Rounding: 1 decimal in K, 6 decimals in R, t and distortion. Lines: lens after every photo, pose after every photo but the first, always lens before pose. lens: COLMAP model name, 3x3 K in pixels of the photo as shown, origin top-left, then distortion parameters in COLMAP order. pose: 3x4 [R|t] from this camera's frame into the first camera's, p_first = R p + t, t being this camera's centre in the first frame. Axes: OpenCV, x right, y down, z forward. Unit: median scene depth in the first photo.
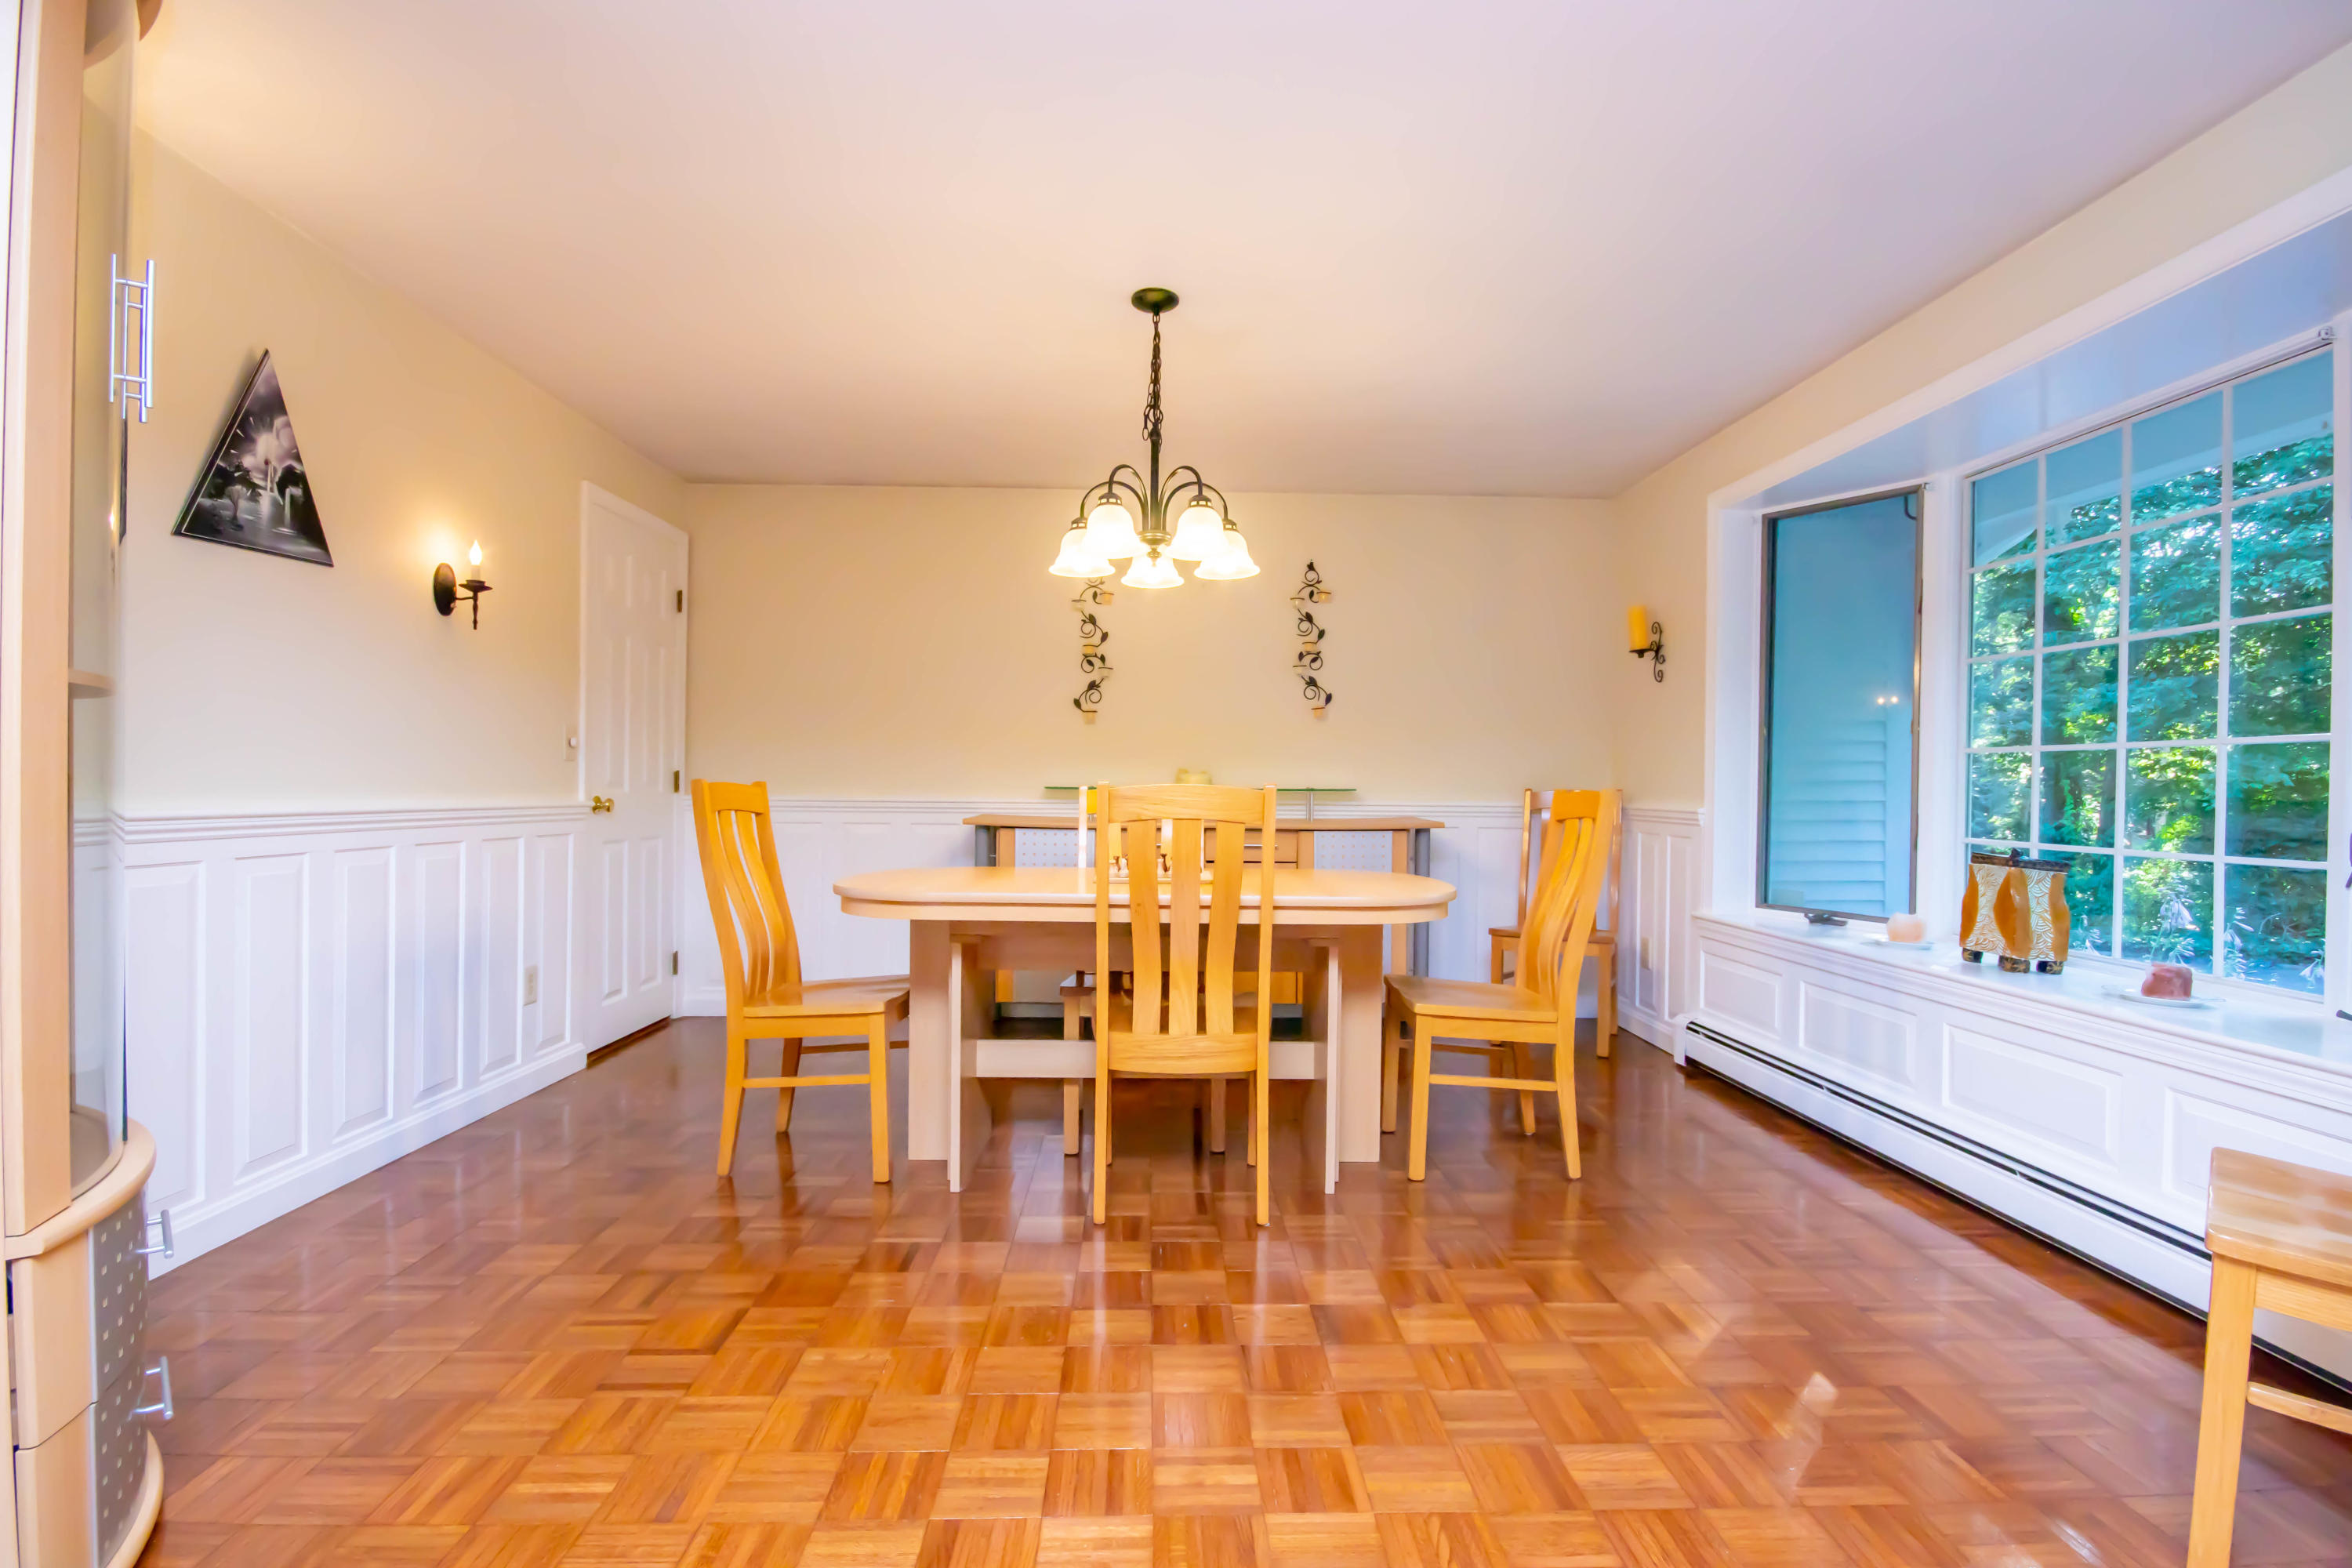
lens RADIAL K [[1095.7, 0, 1176.6], [0, 1095.7, 792.6], [0, 0, 1]] dist [-0.013062, 0.005875]
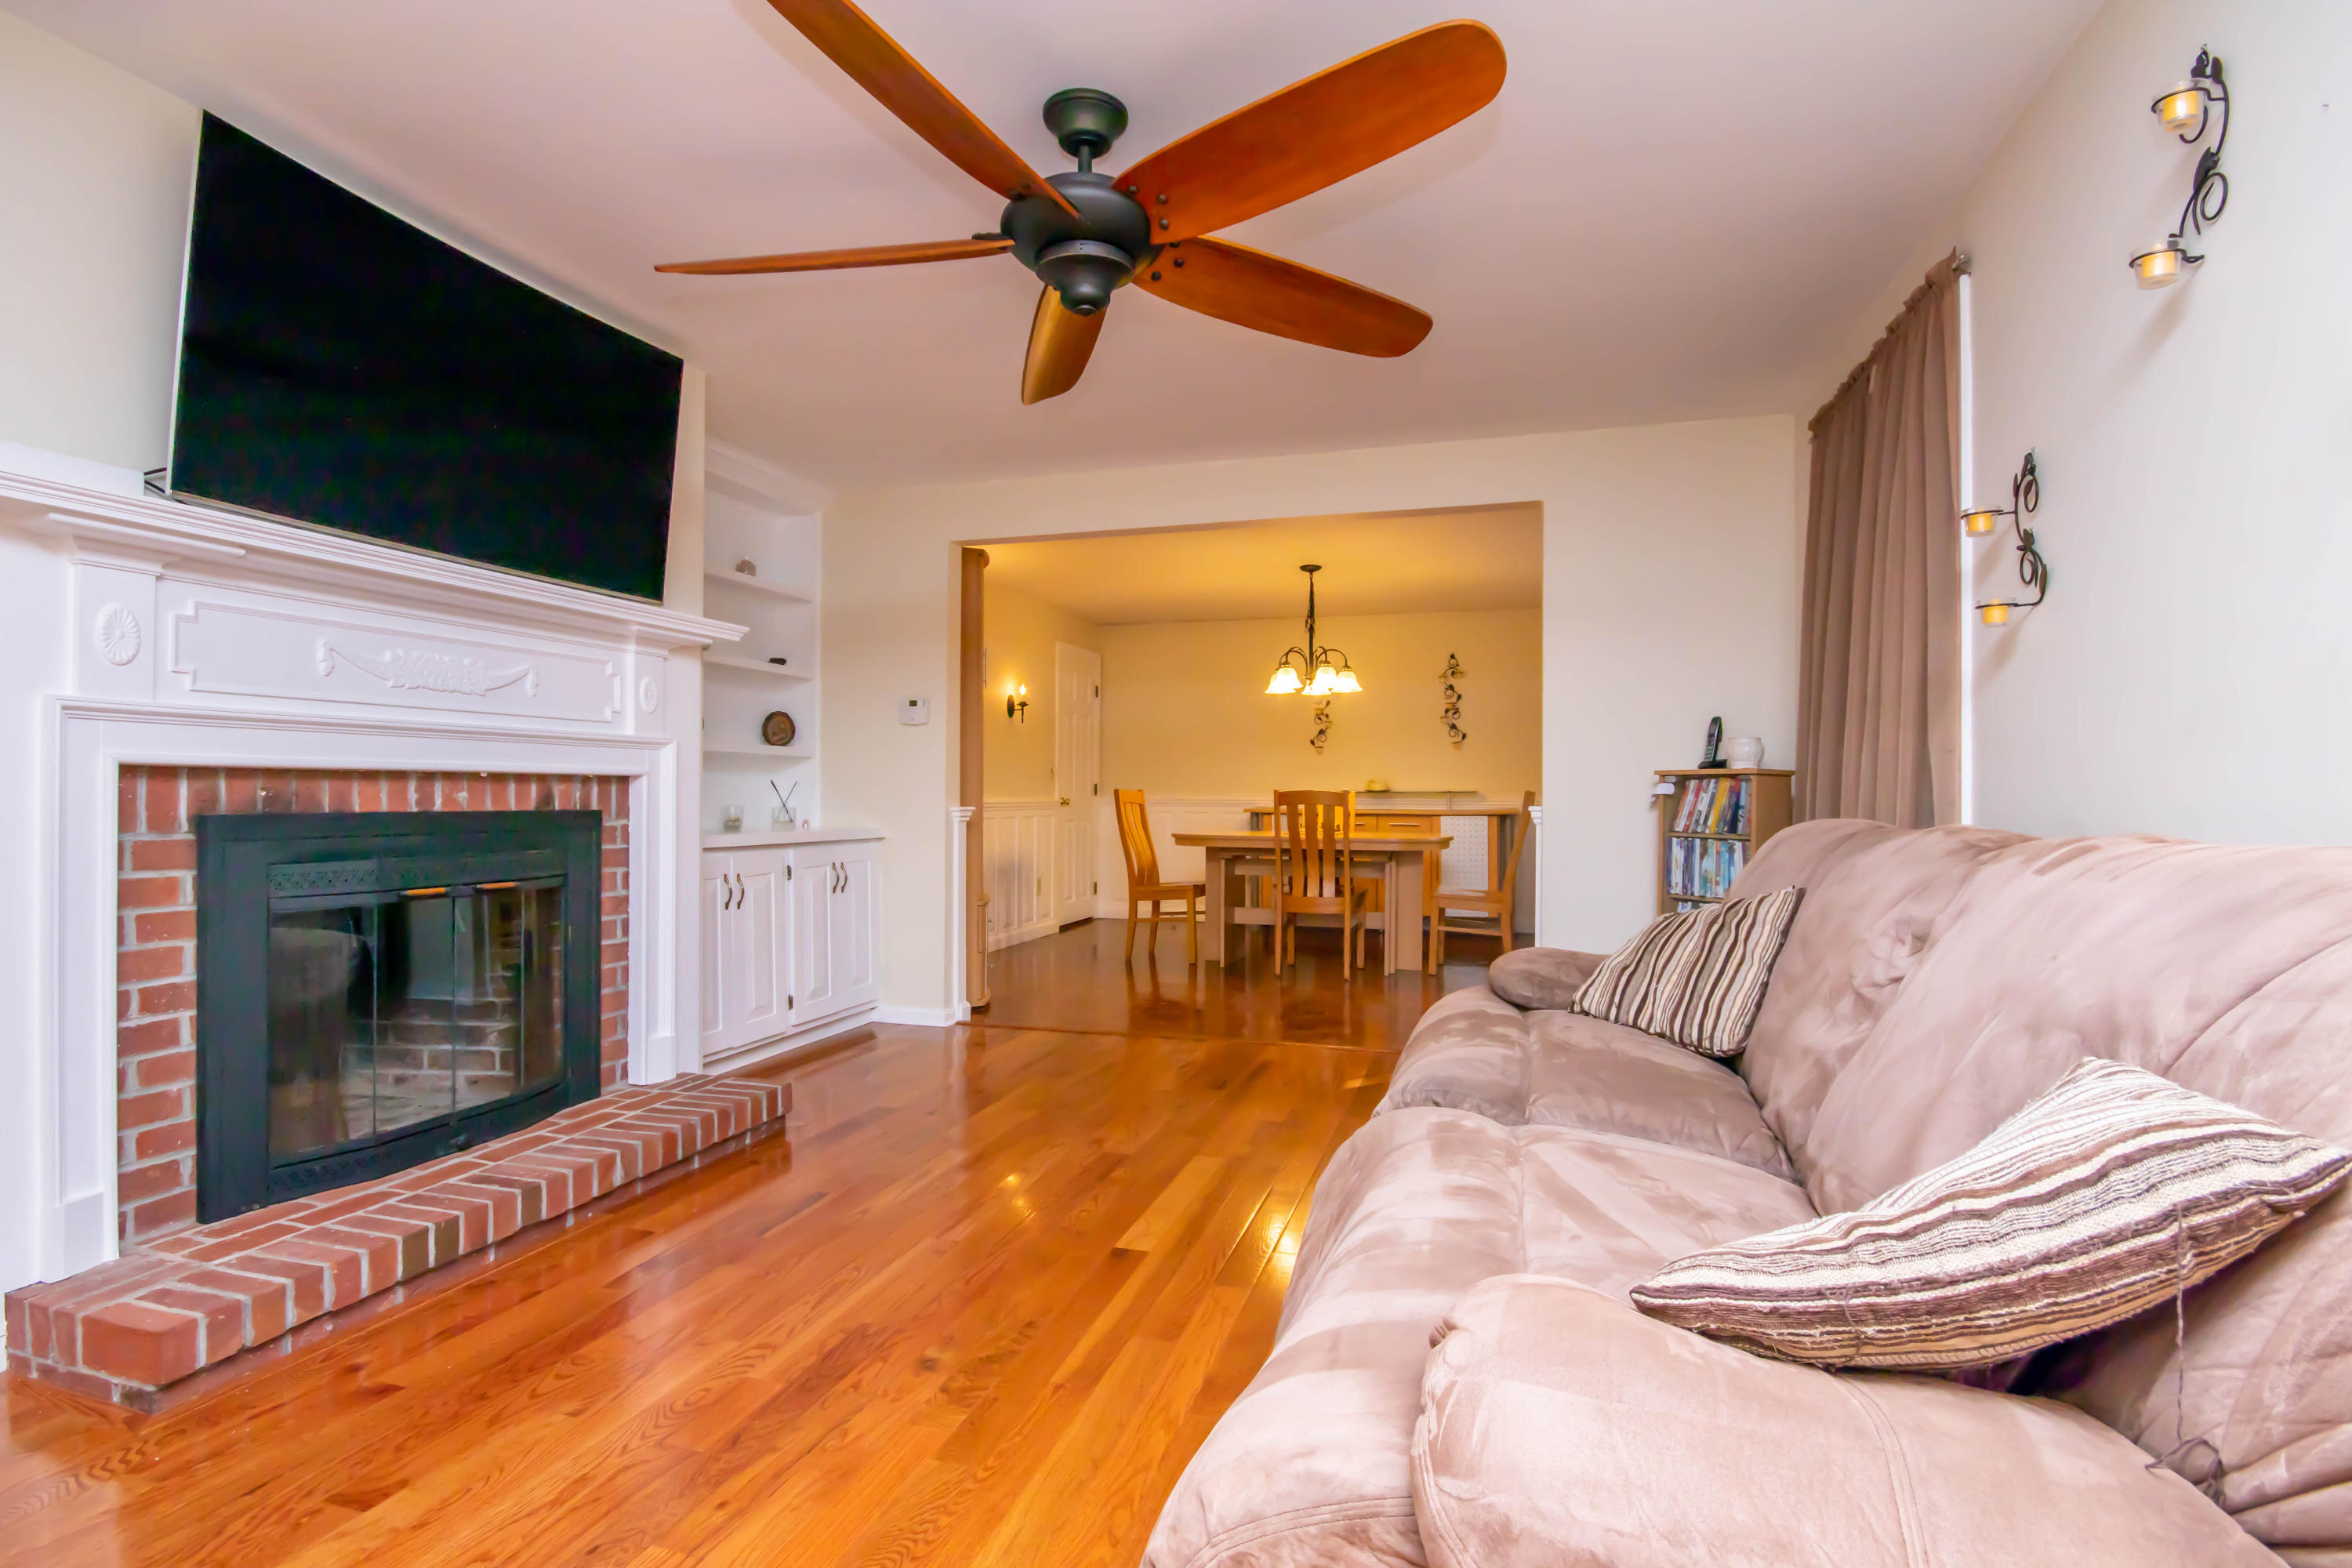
lens RADIAL K [[1116.2, 0, 1174.9], [0, 1116.2, 790.0], [0, 0, 1]] dist [0.000221, -0.005756]
pose [[0.949600, -0.007425, -0.313378, 0.374189], [0.004460, 0.999938, -0.010179, 0.013834], [0.313434, 0.008268, 0.949574, -1.073478]]
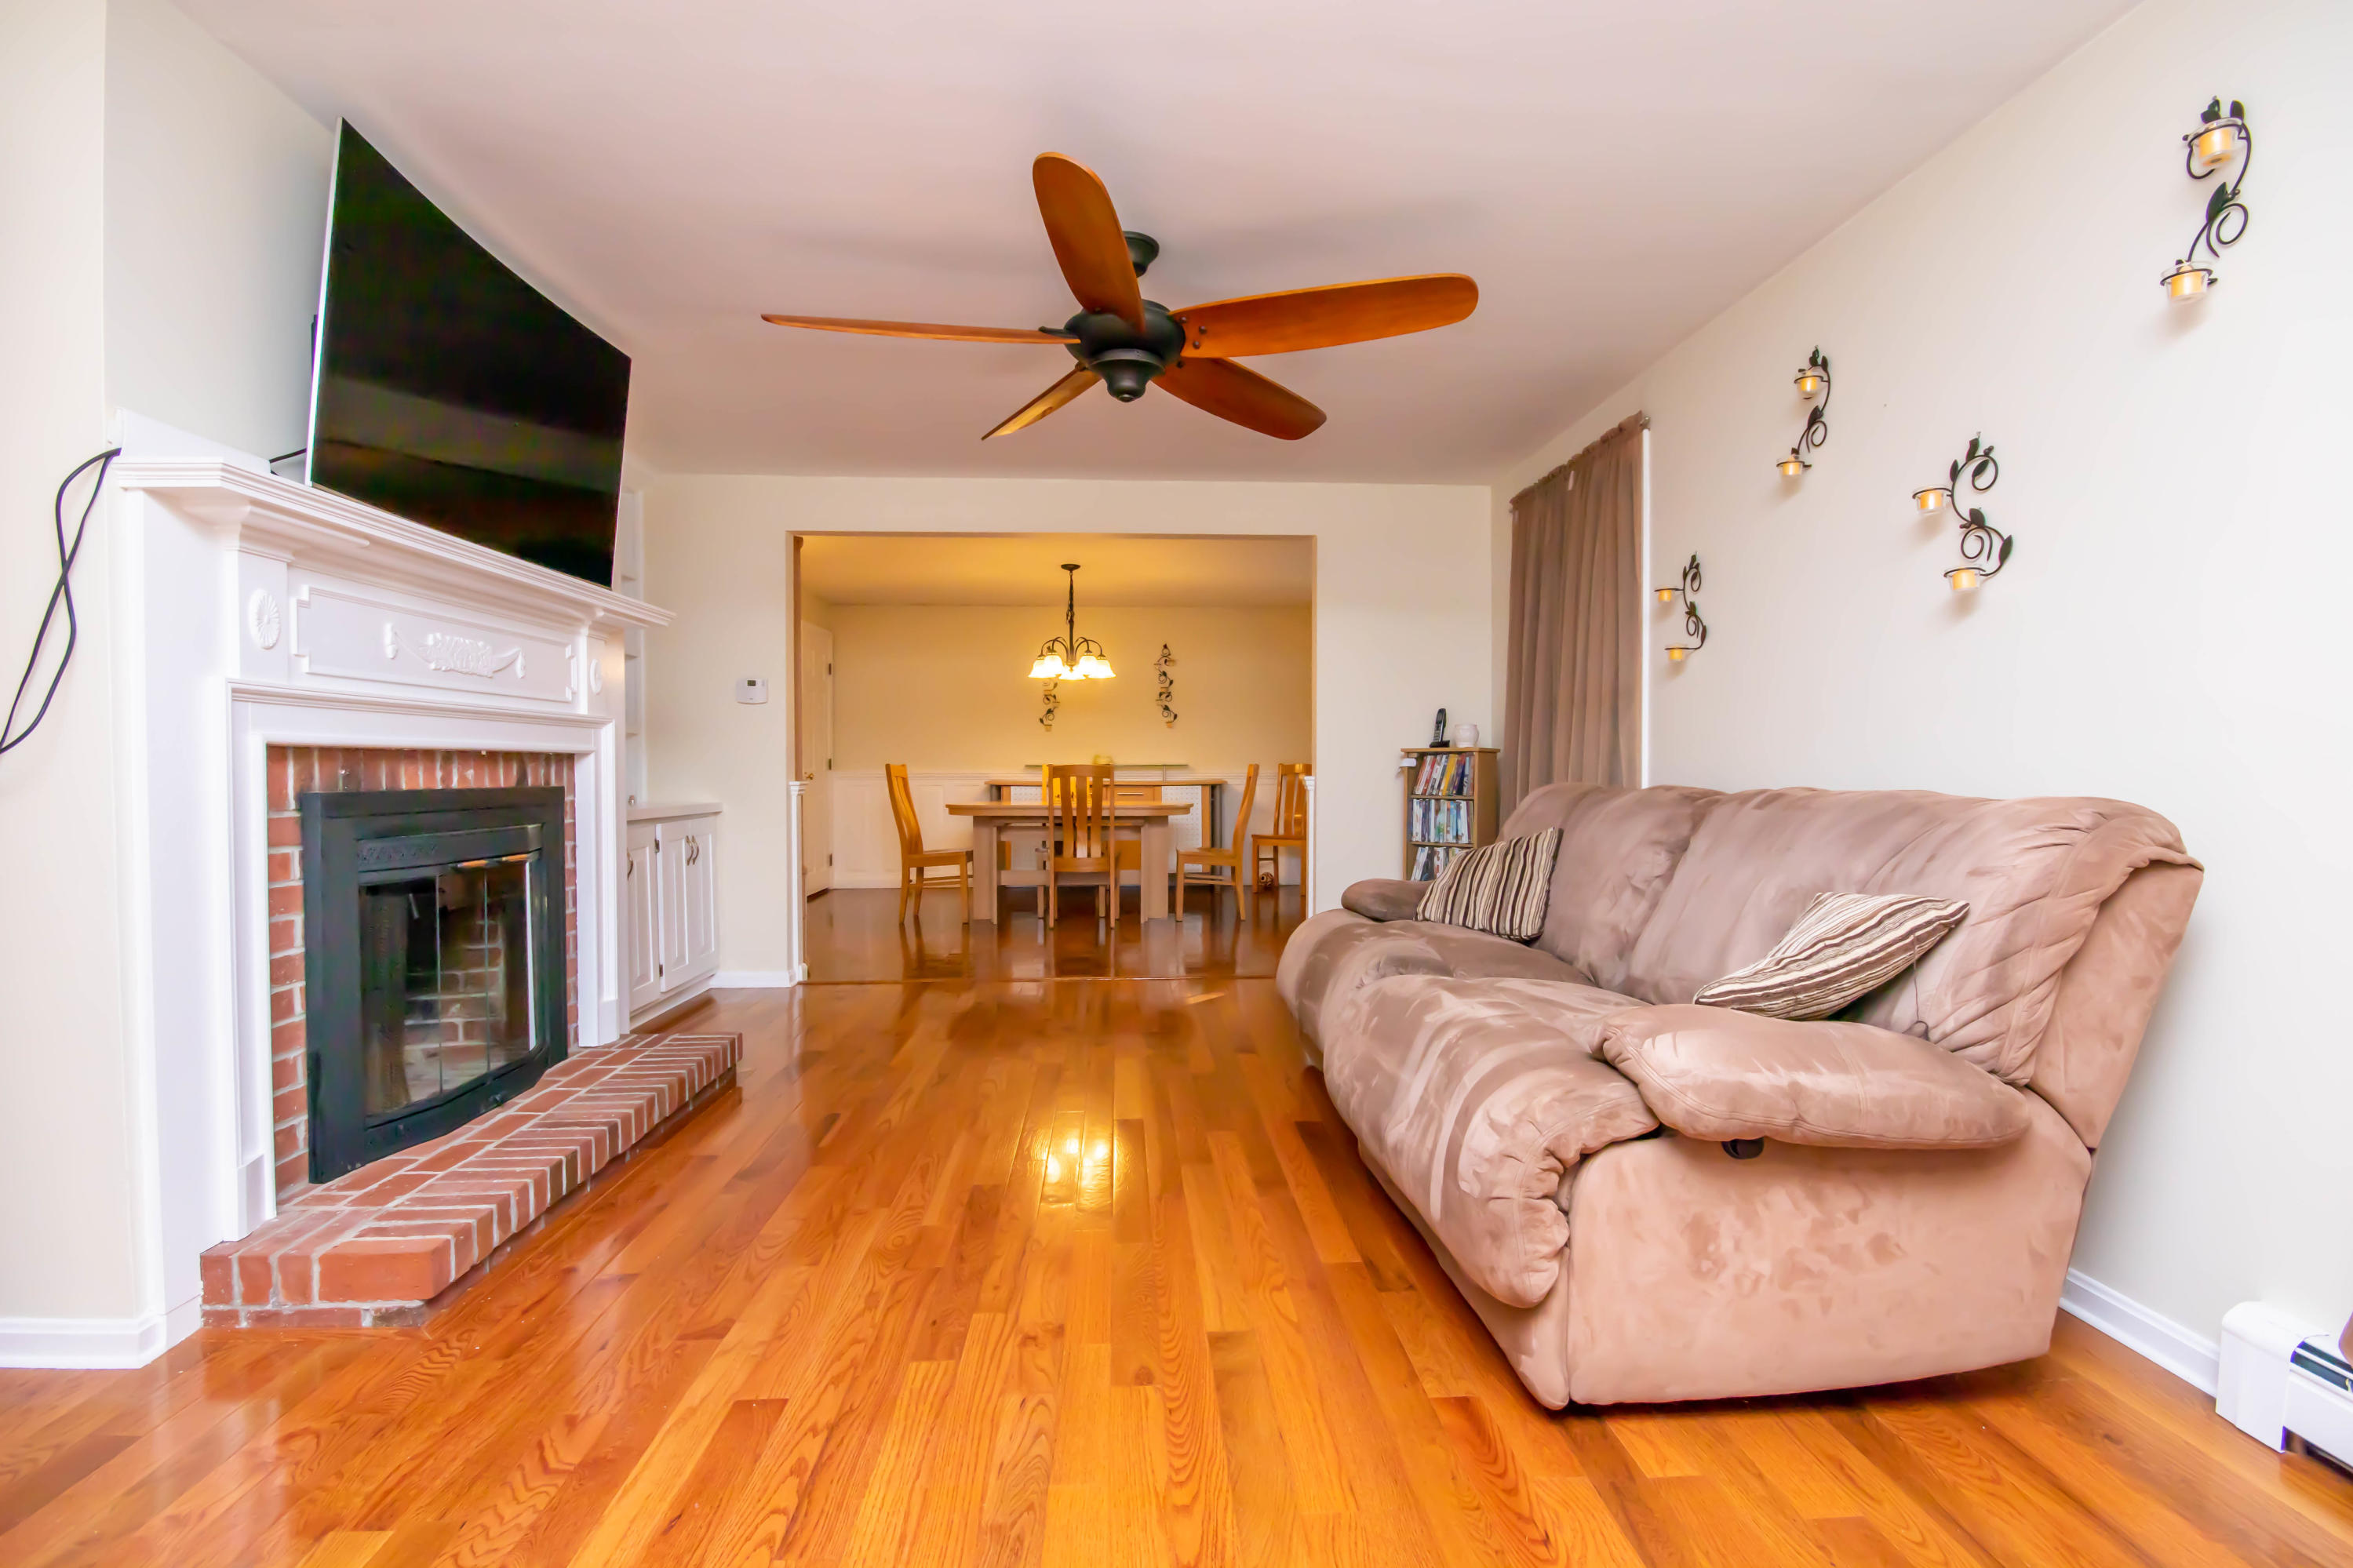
lens RADIAL K [[1096.0, 0, 1177.1], [0, 1096.0, 792.6], [0, 0, 1]] dist [-0.013062, 0.005875]
pose [[0.999483, -0.011845, 0.029897, 0.125209], [0.011267, 0.999748, 0.019427, 0.011866], [-0.030120, -0.019080, 0.999364, -1.320488]]
